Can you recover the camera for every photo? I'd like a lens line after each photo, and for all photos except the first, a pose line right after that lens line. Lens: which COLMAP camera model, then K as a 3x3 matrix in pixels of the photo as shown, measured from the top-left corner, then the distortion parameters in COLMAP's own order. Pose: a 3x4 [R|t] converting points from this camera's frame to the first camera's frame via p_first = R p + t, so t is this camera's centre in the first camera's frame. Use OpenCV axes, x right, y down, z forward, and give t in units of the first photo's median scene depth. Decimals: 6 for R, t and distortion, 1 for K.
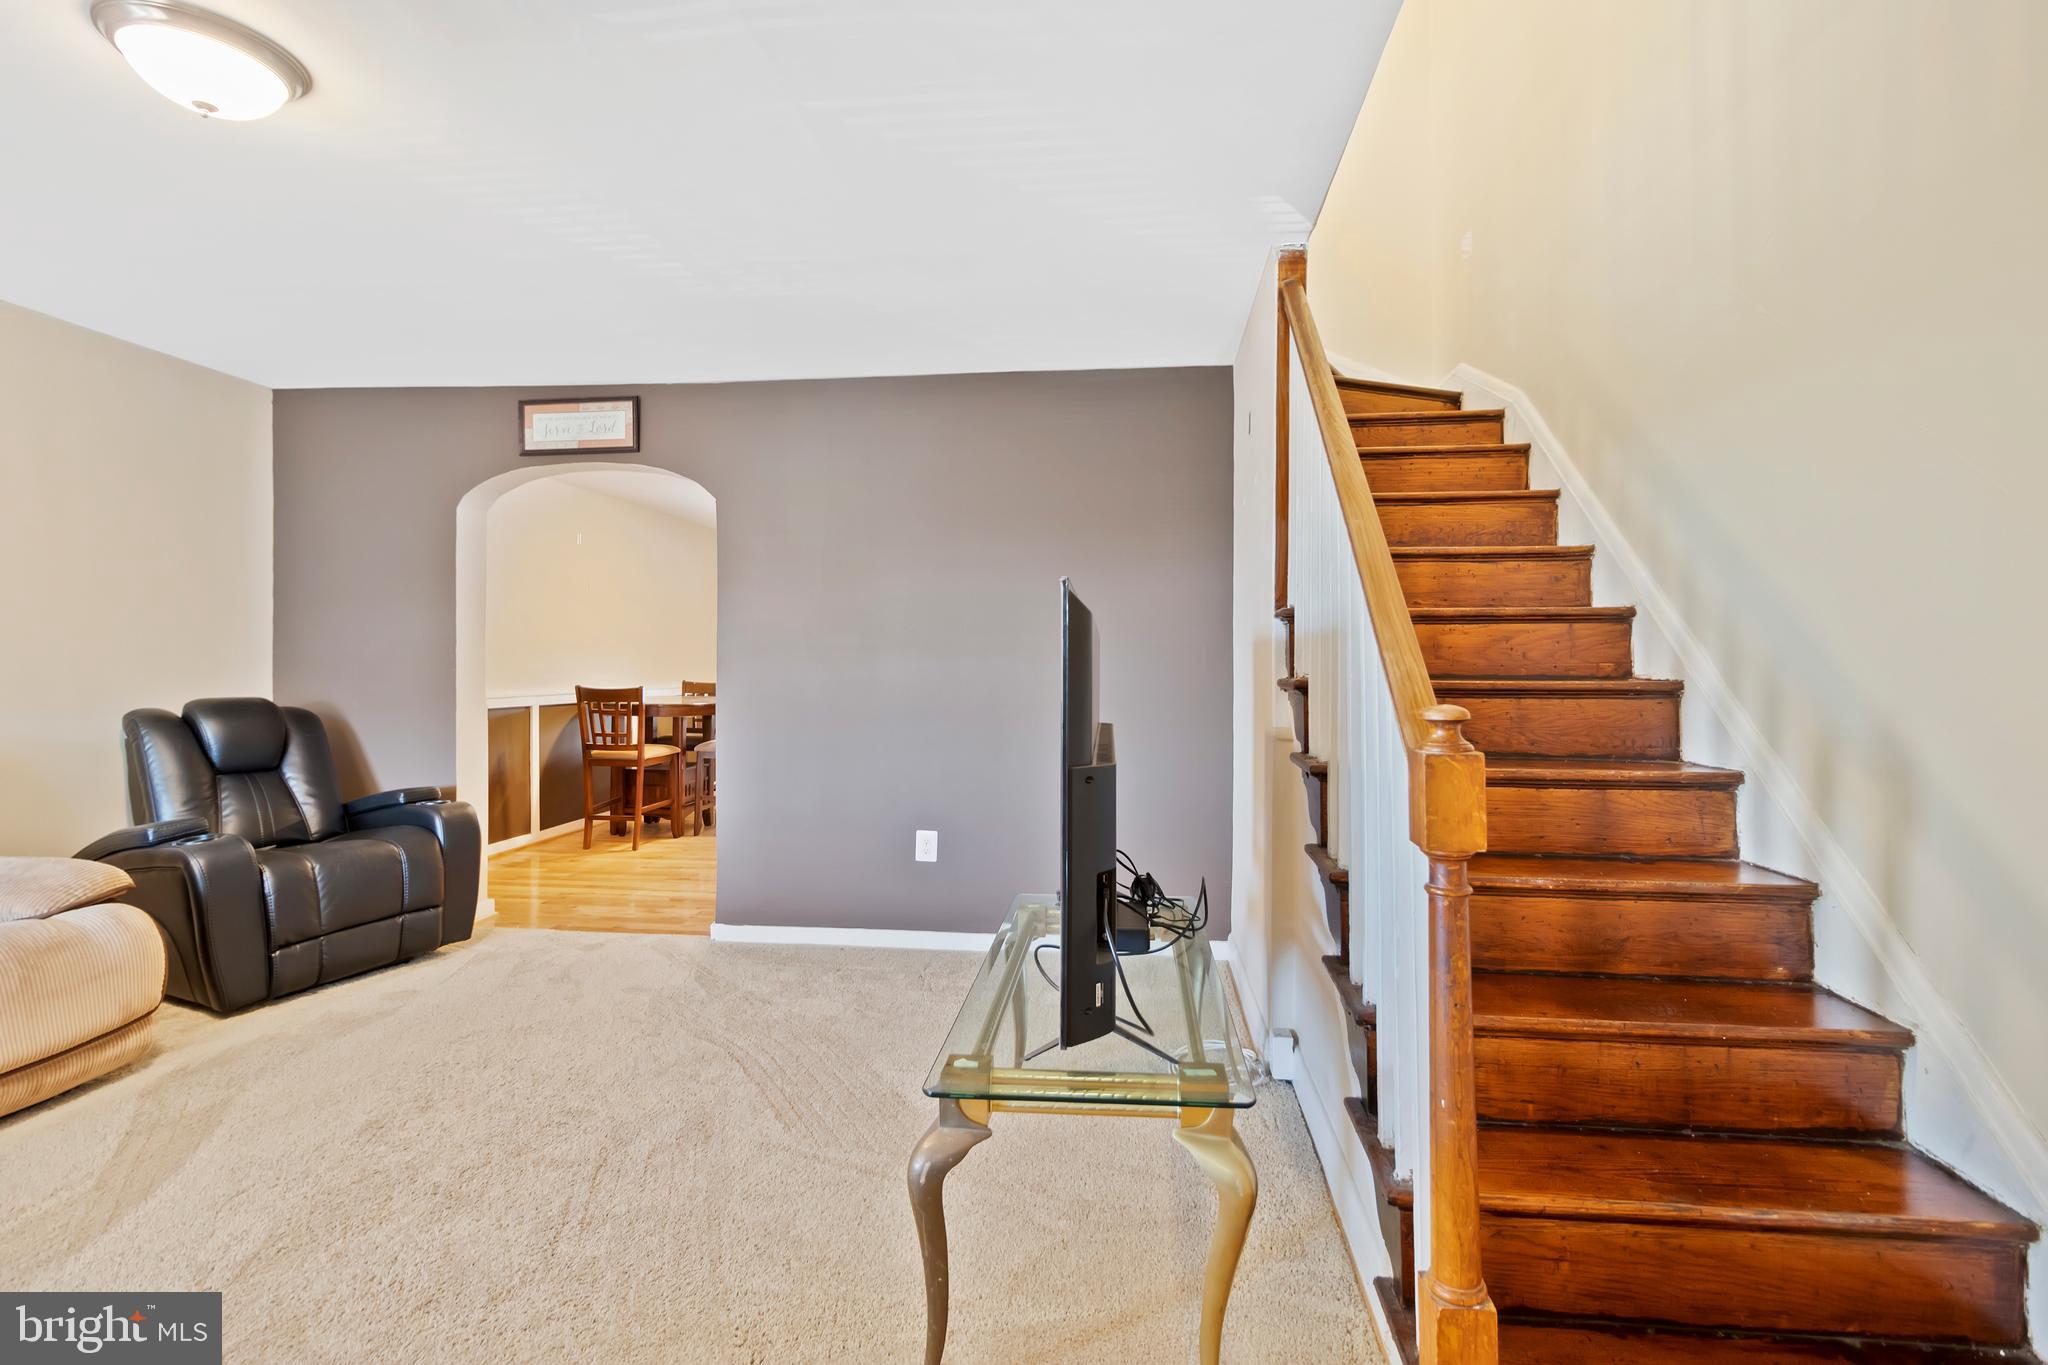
lens RADIAL K [[958.7, 0, 1005.8], [0, 958.7, 669.8], [0, 0, 1]] dist [0.002004, -0.000303]
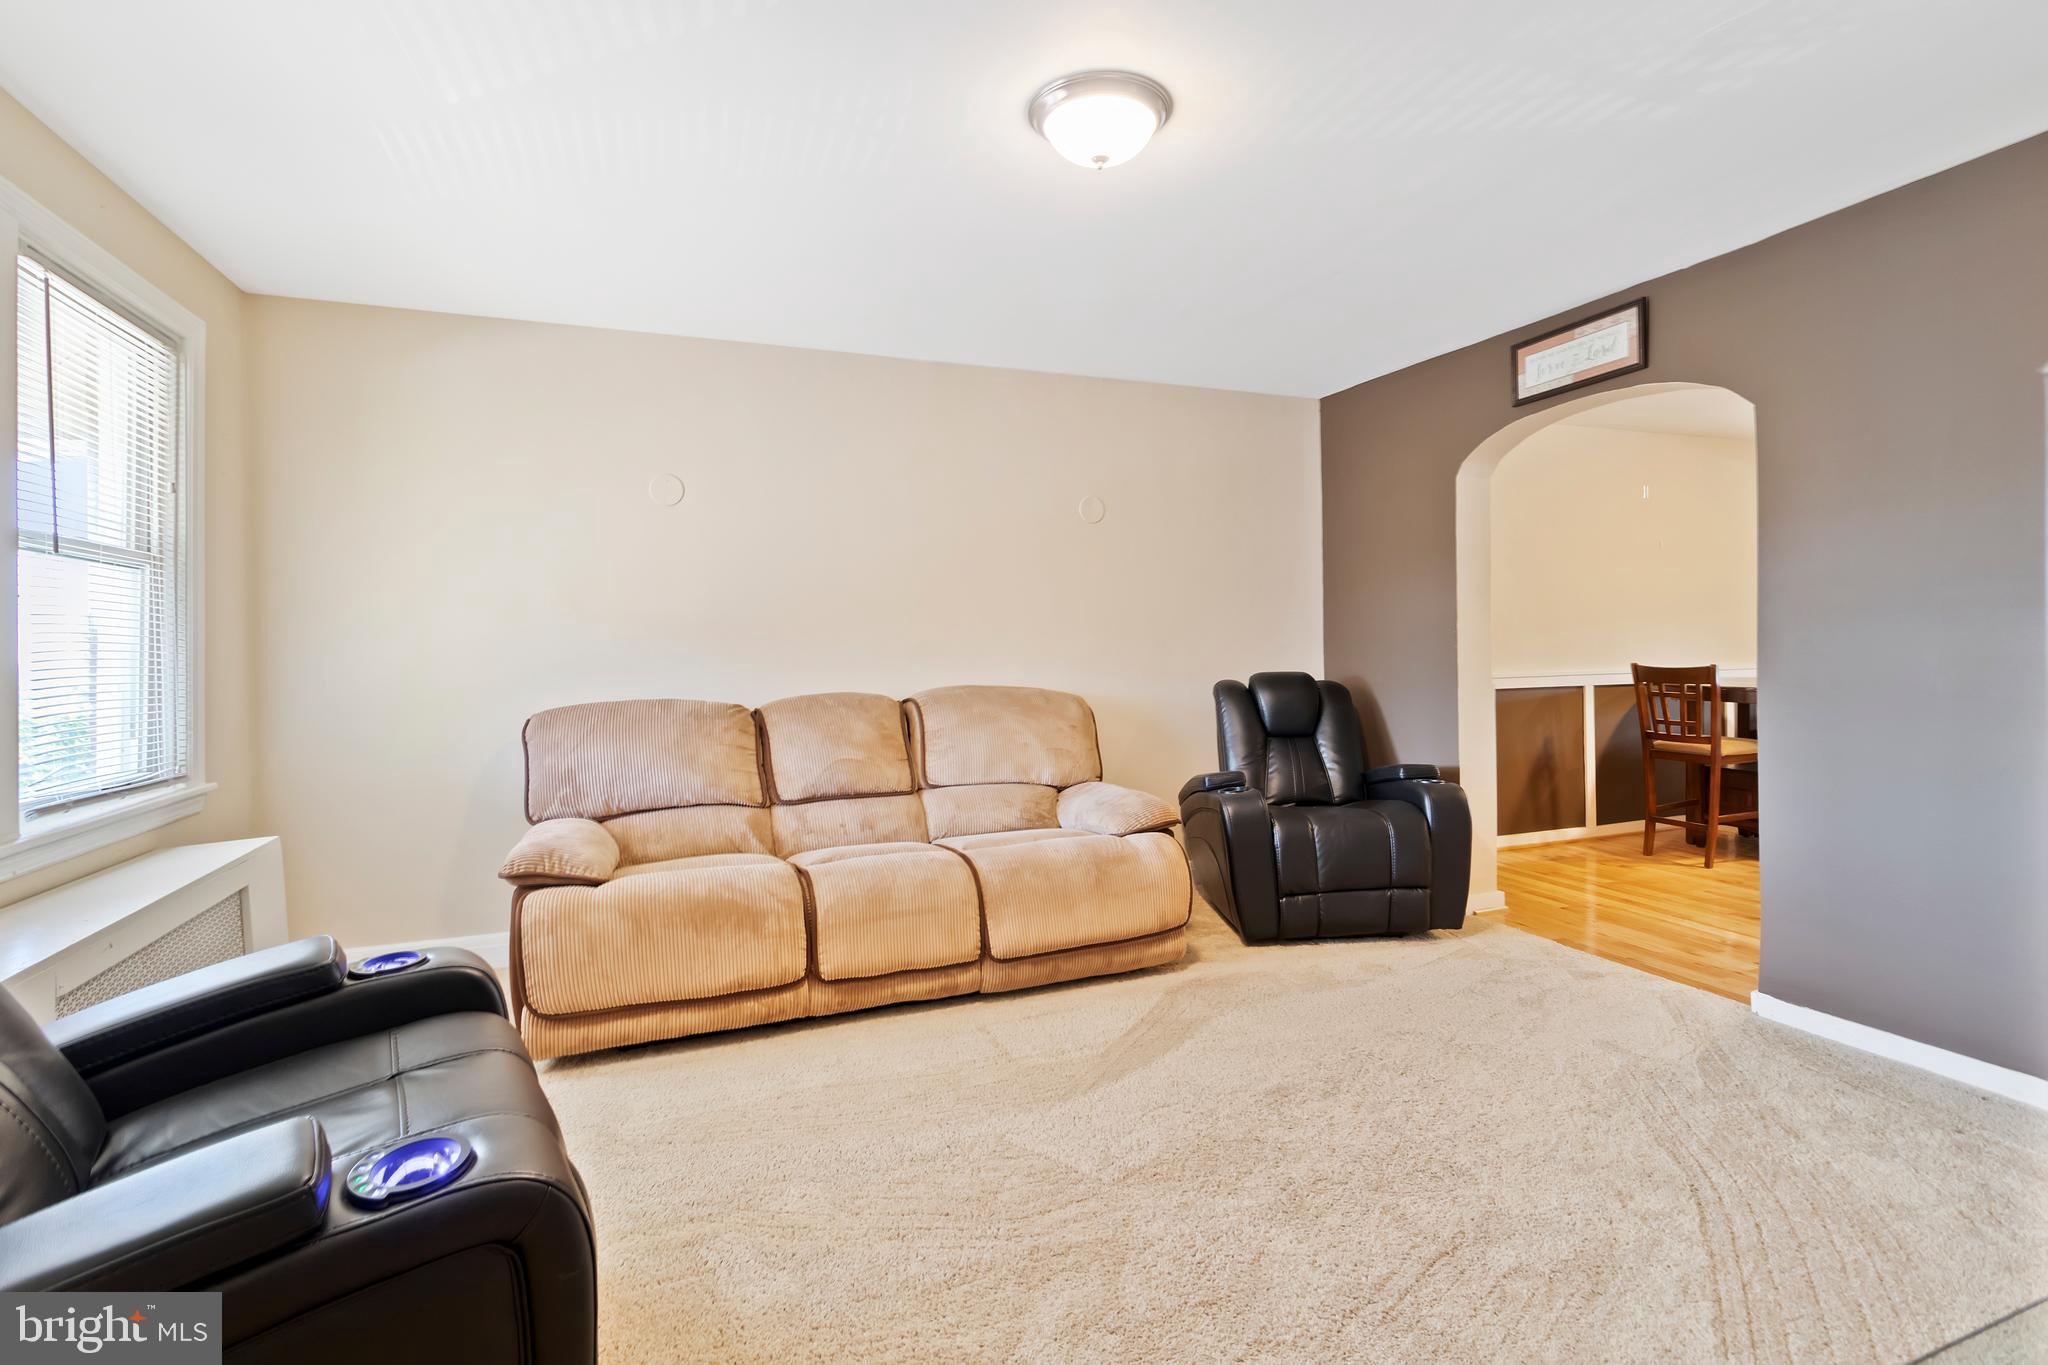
lens RADIAL K [[958.7, 0, 1036.1], [0, 958.7, 663.4], [0, 0, 1]] dist [0.002004, -0.000303]
pose [[0.484550, 0.005681, -0.874745, 0.072080], [0.009466, 0.999886, 0.011737, 0.002221], [0.874713, -0.013968, 0.484441, 0.187151]]
